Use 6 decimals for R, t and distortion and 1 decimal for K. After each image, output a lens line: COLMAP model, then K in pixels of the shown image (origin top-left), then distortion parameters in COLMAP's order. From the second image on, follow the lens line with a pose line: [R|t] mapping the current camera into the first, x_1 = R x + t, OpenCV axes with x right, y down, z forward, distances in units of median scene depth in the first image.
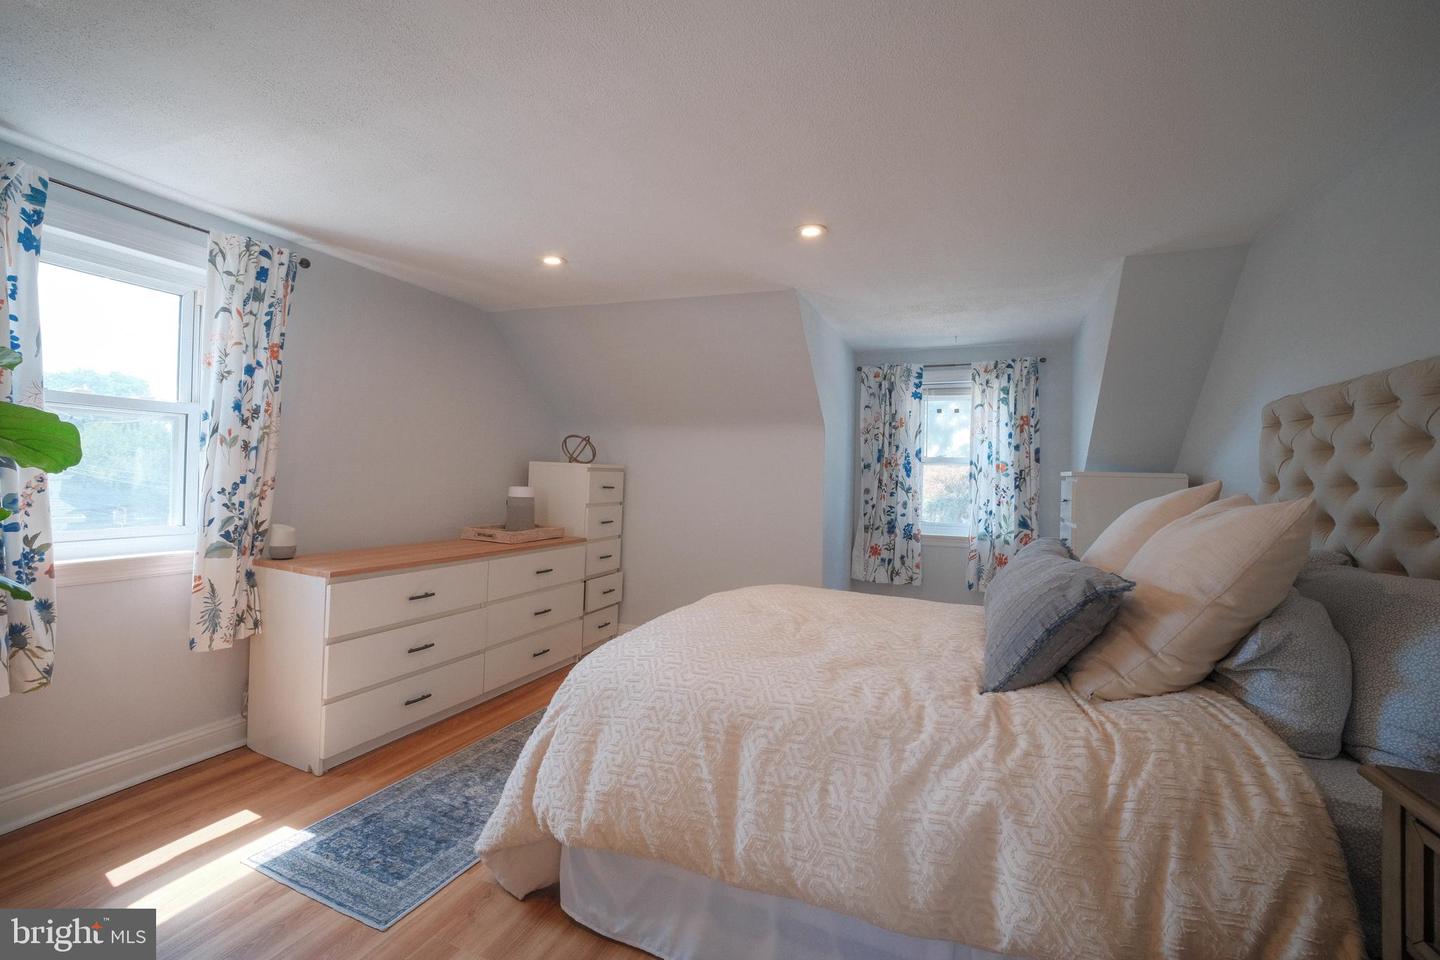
lens RADIAL K [[605.5, 0, 721.4], [0, 605.5, 475.9], [0, 0, 1]] dist [-0.021063, 0.004213]
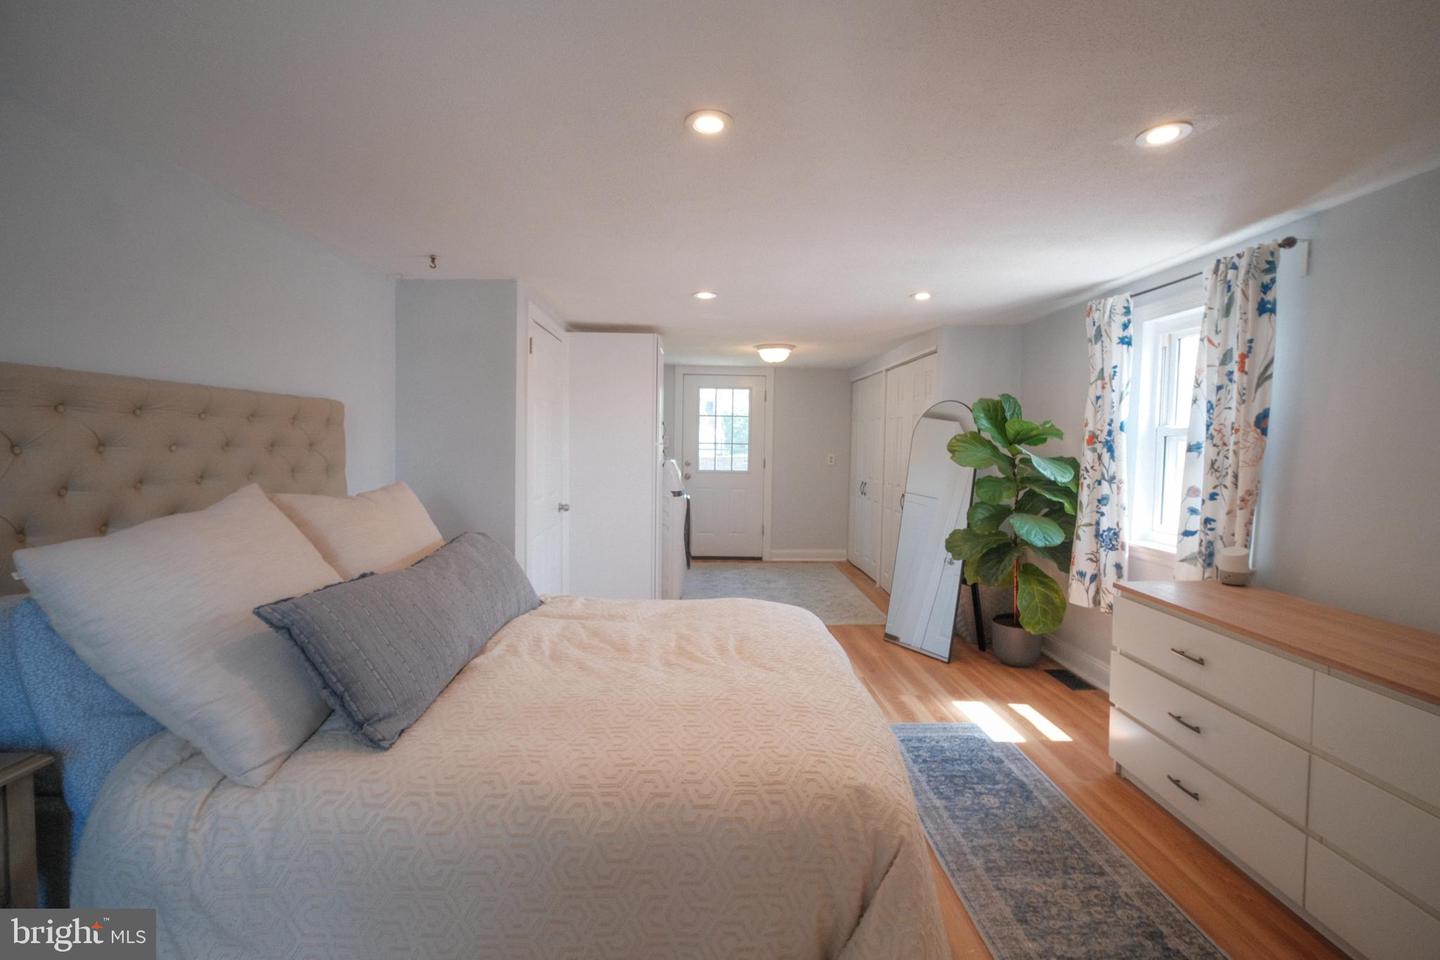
lens RADIAL K [[605.5, 0, 721.8], [0, 605.5, 476.8], [0, 0, 1]] dist [-0.021063, 0.004213]
pose [[-0.909933, -0.009822, -0.414639, 0.479025], [-0.030652, 0.998578, 0.043610, -0.057252], [0.413621, 0.052392, -0.908941, 1.922846]]
